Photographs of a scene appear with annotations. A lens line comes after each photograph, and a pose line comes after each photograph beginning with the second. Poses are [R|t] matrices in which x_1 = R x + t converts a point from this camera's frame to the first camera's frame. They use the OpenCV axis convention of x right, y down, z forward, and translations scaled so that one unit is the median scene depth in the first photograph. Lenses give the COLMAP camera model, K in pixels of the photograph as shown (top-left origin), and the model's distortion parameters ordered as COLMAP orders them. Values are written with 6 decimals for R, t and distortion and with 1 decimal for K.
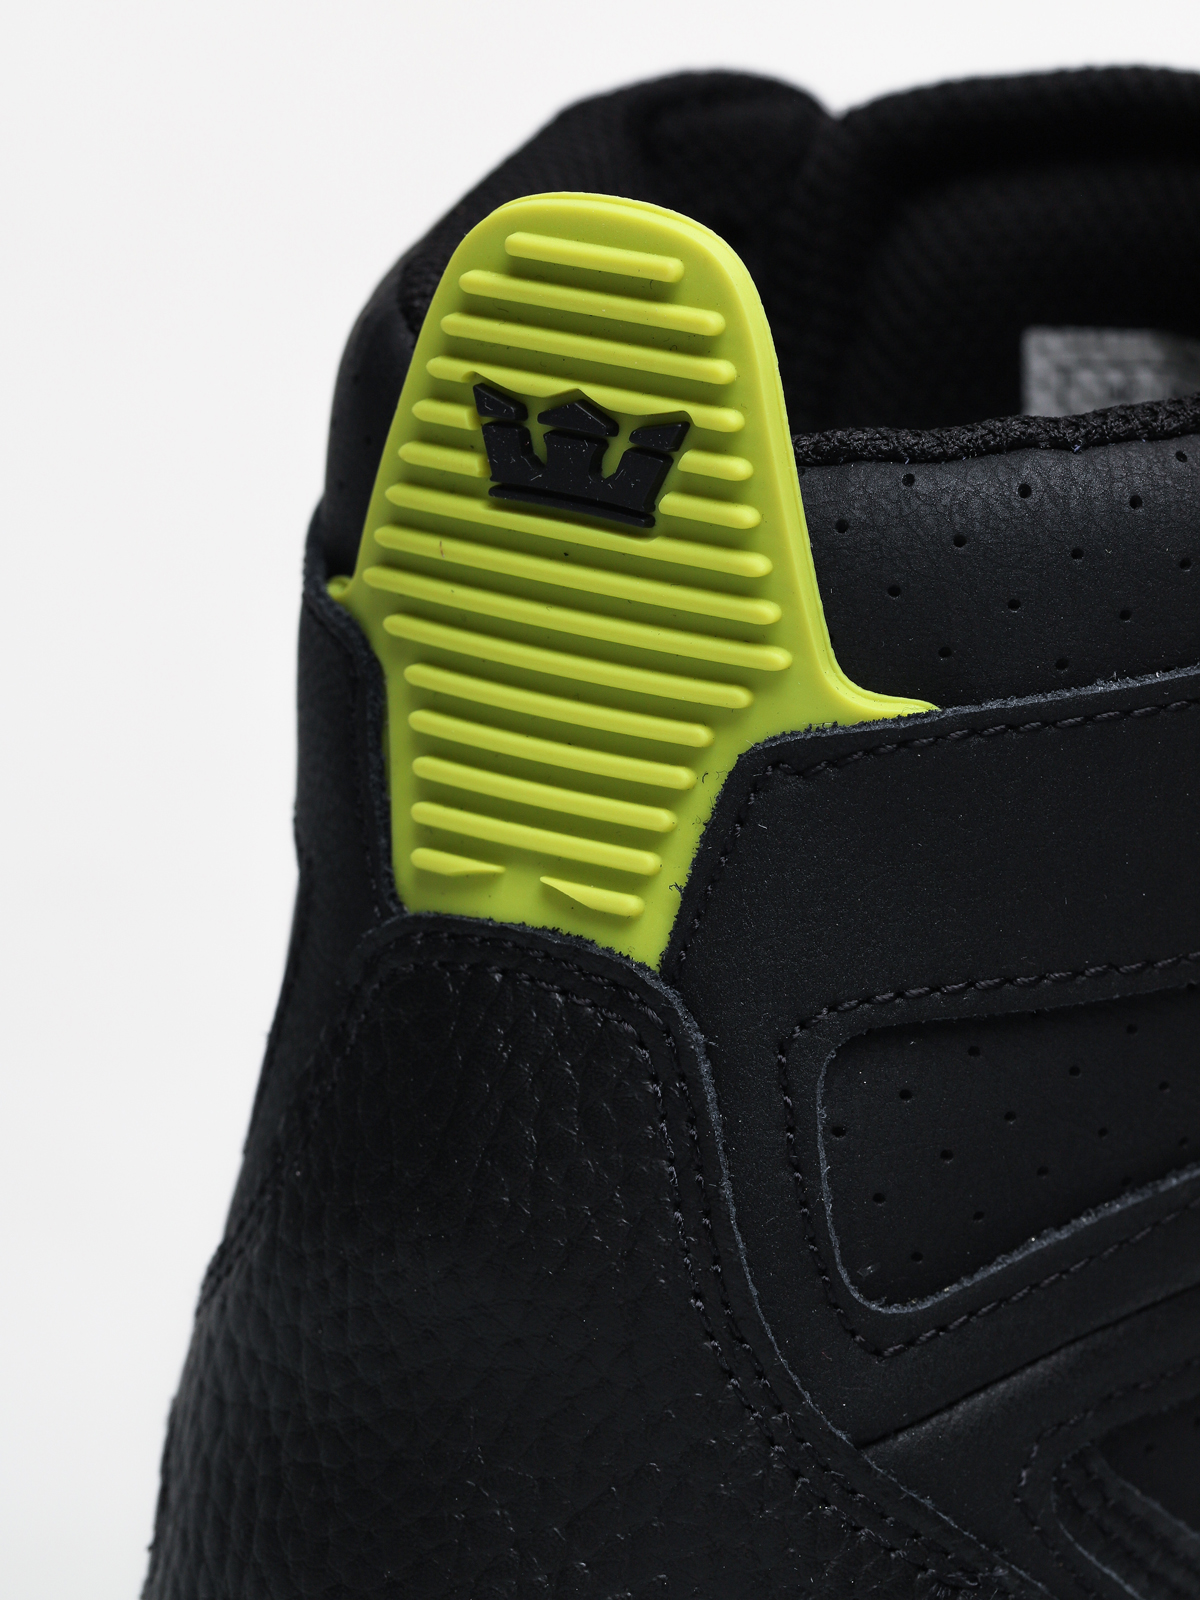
lens RADIAL K [[4534.0, 0, 600.0], [0, 4534.0, 800.0], [0, 0, 1]] dist [-0.156646, 0.186267]
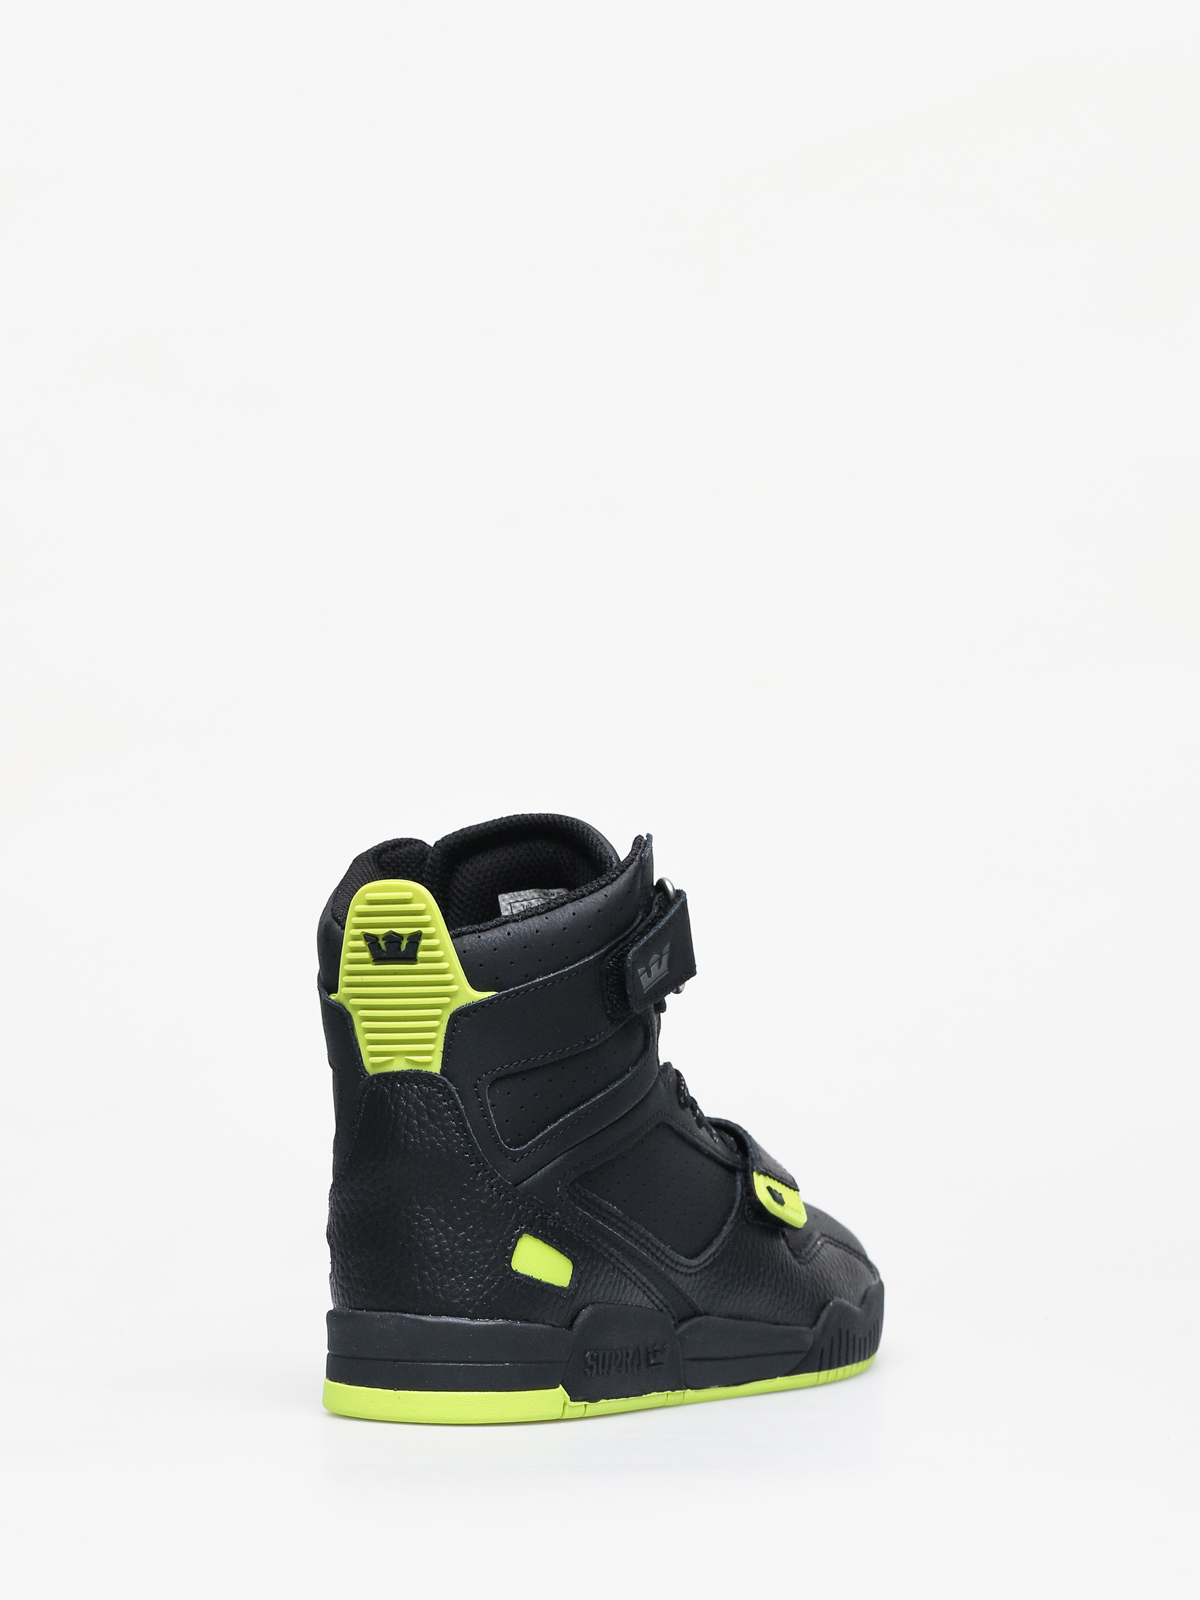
lens RADIAL K [[4500.6, 0, 600.0], [0, 4500.6, 800.0], [0, 0, 1]] dist [4.903710, 0.013550]
pose [[0.972218, -0.182602, 0.146452, -0.383369], [0.200625, 0.972356, -0.119471, 0.304218], [-0.120588, 0.145534, 0.981977, -2.880906]]
